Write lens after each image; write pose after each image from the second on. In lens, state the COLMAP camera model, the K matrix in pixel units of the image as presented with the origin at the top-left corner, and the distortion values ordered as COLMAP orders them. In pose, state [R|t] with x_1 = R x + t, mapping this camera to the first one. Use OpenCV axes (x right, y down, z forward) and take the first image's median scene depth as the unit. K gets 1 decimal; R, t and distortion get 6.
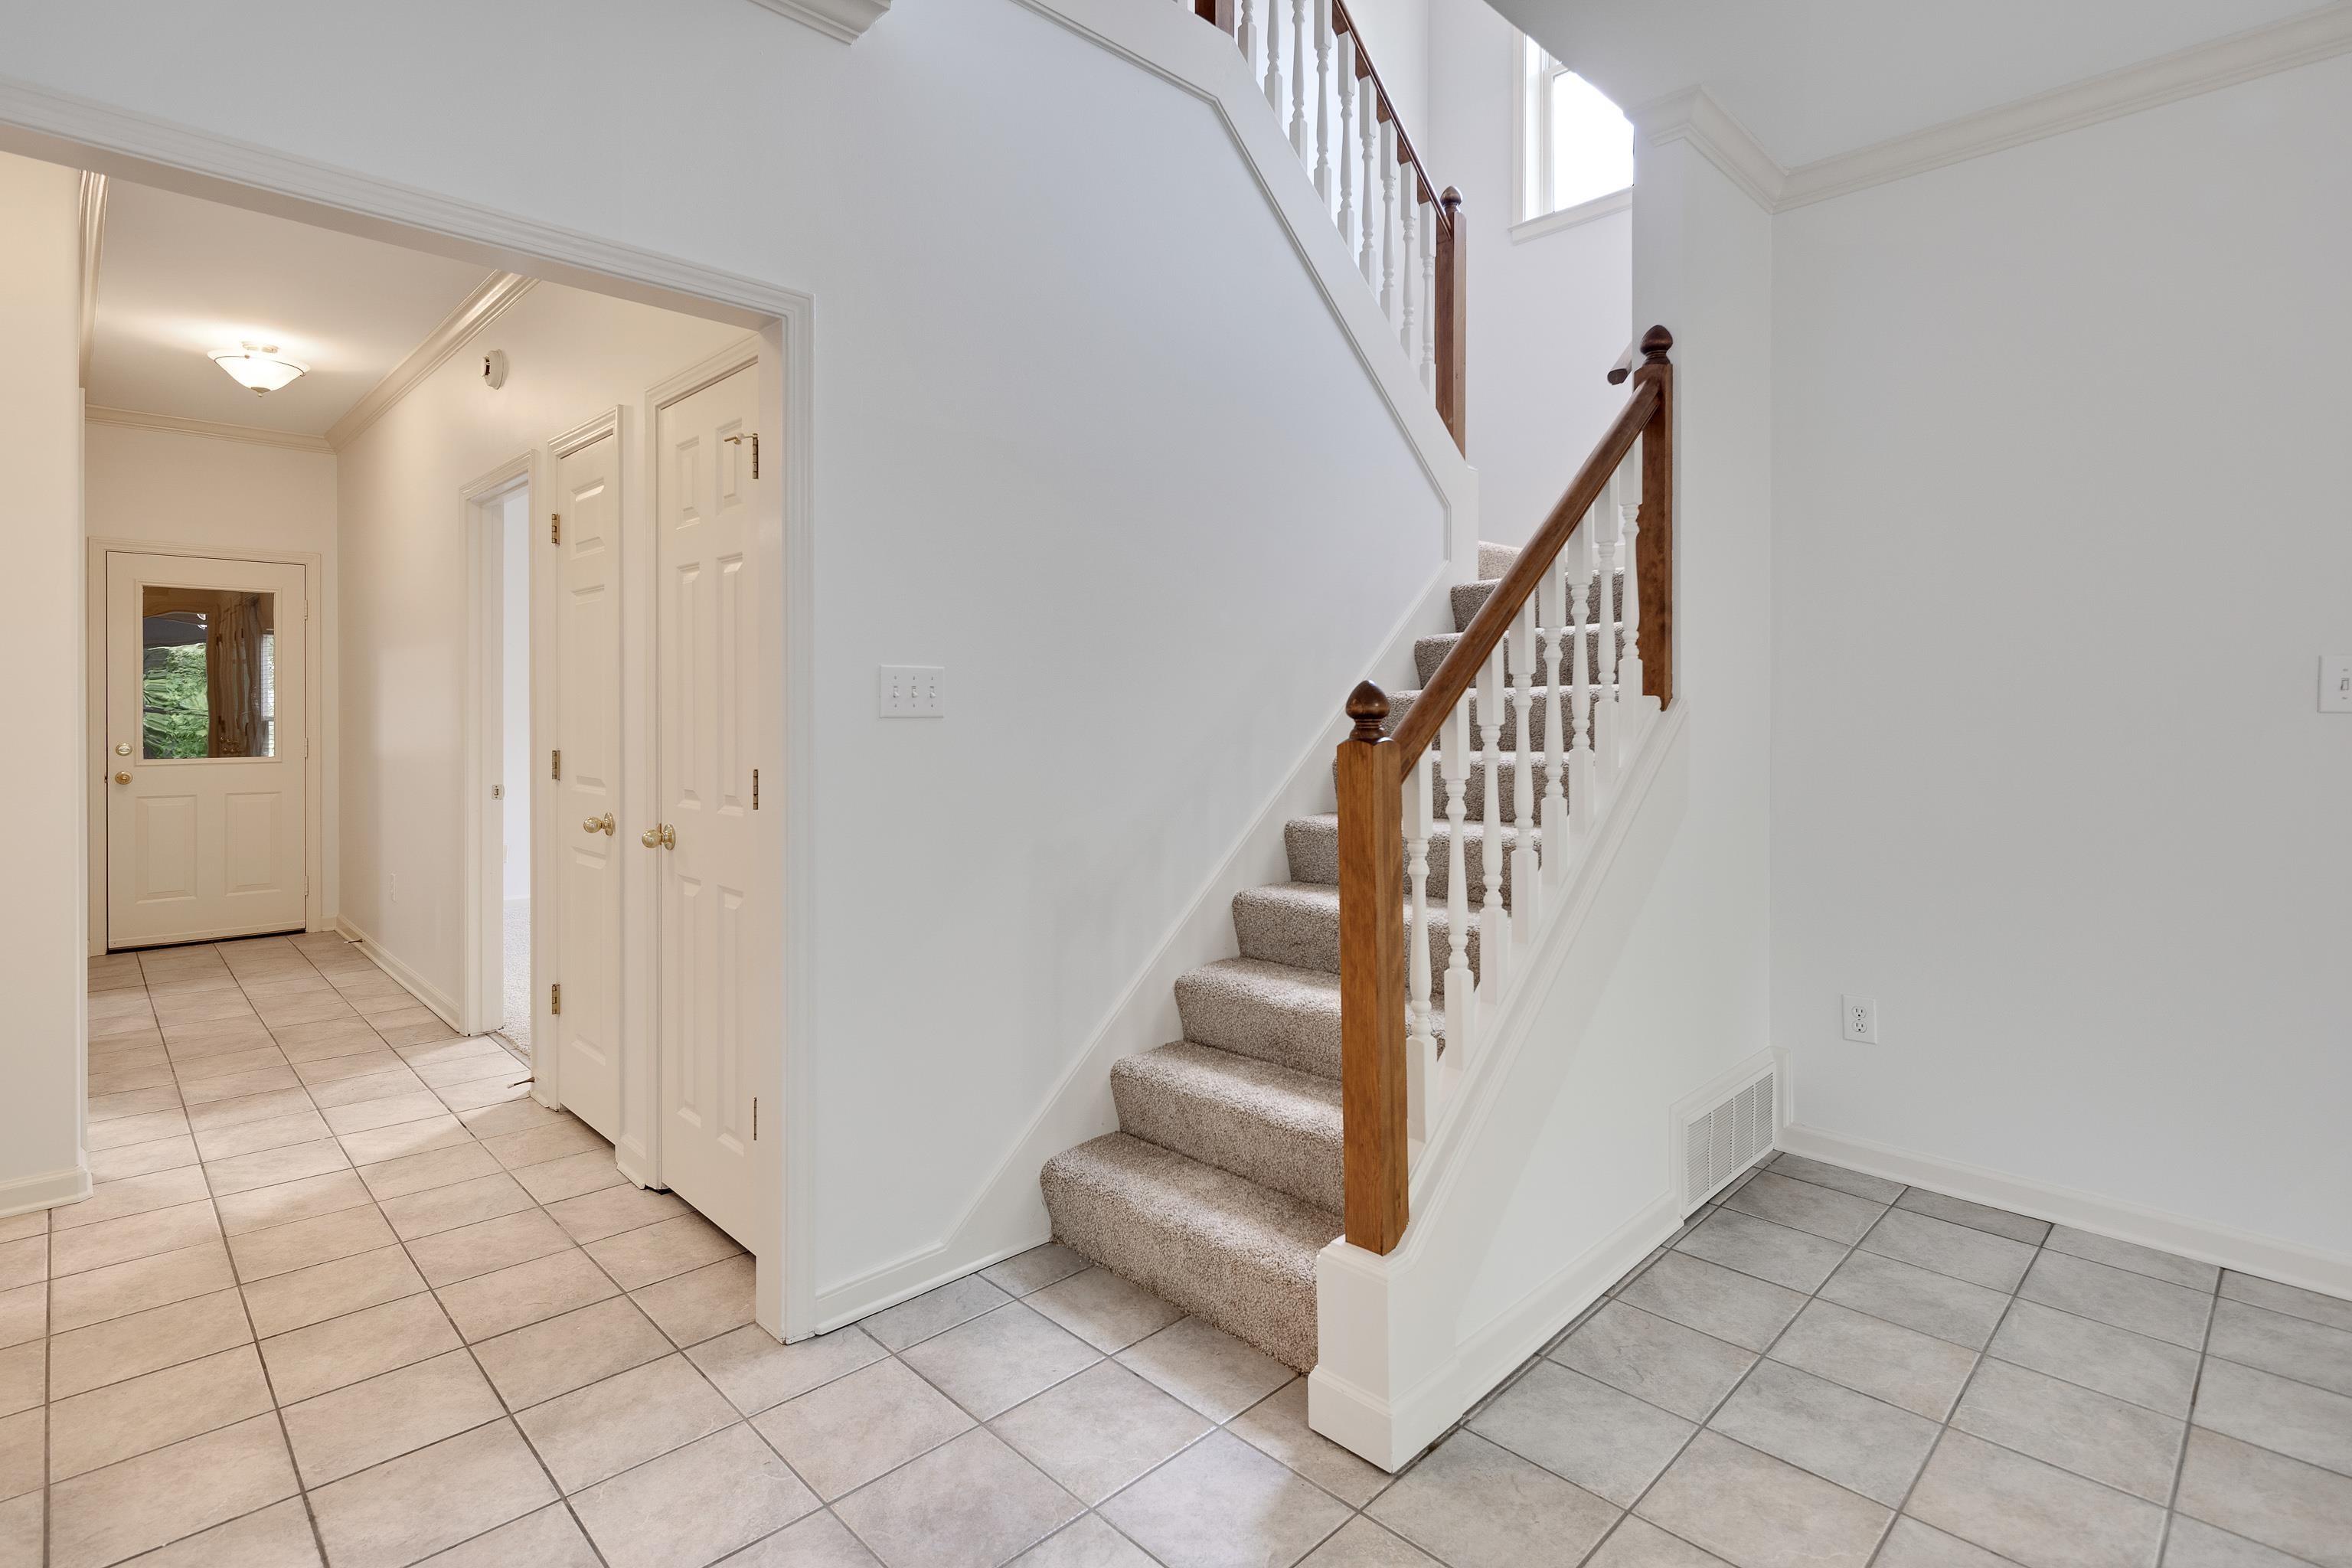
lens RADIAL K [[1135.4, 0, 1172.7], [0, 1135.4, 721.2], [0, 0, 1]] dist [-0.000478, -0.000075]
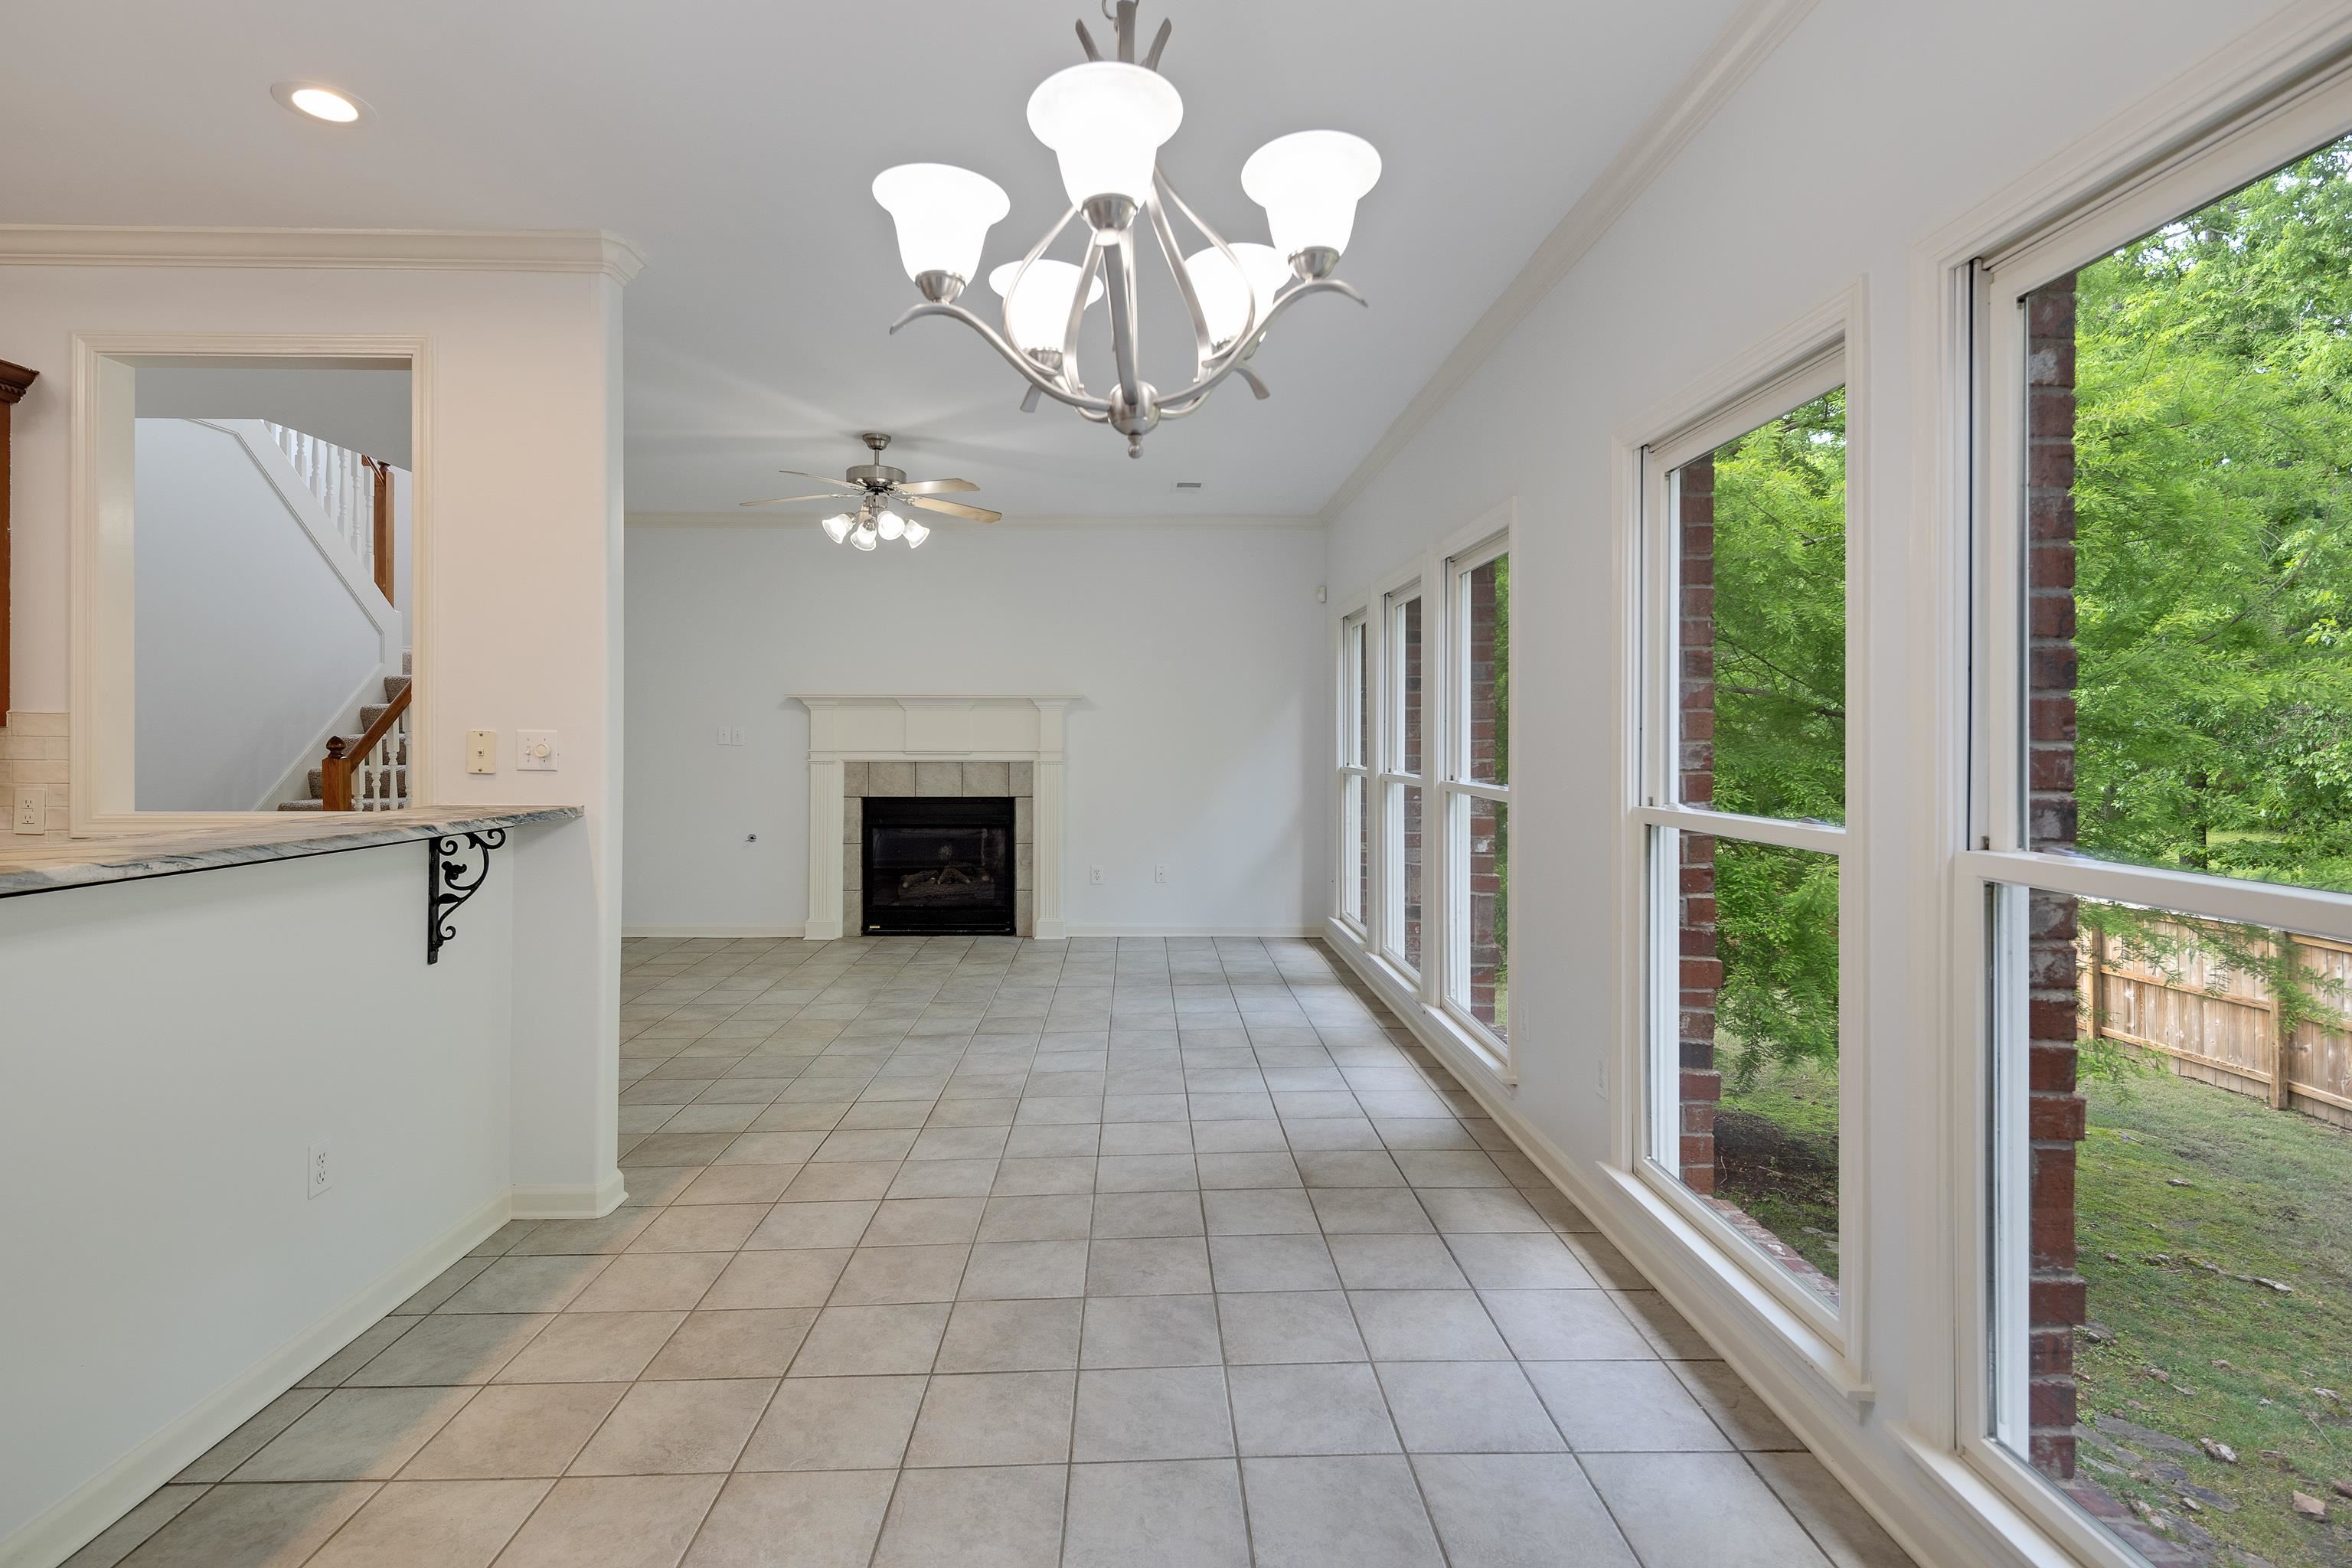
lens RADIAL K [[1115.4, 0, 1171.3], [0, 1115.4, 735.4], [0, 0, 1]] dist [0.000196, 0.000210]
pose [[0.677194, -0.004563, 0.735790, -0.236894], [0.006842, 0.999977, -0.000096, -0.012071], [-0.735773, 0.005099, 0.677210, -1.231360]]
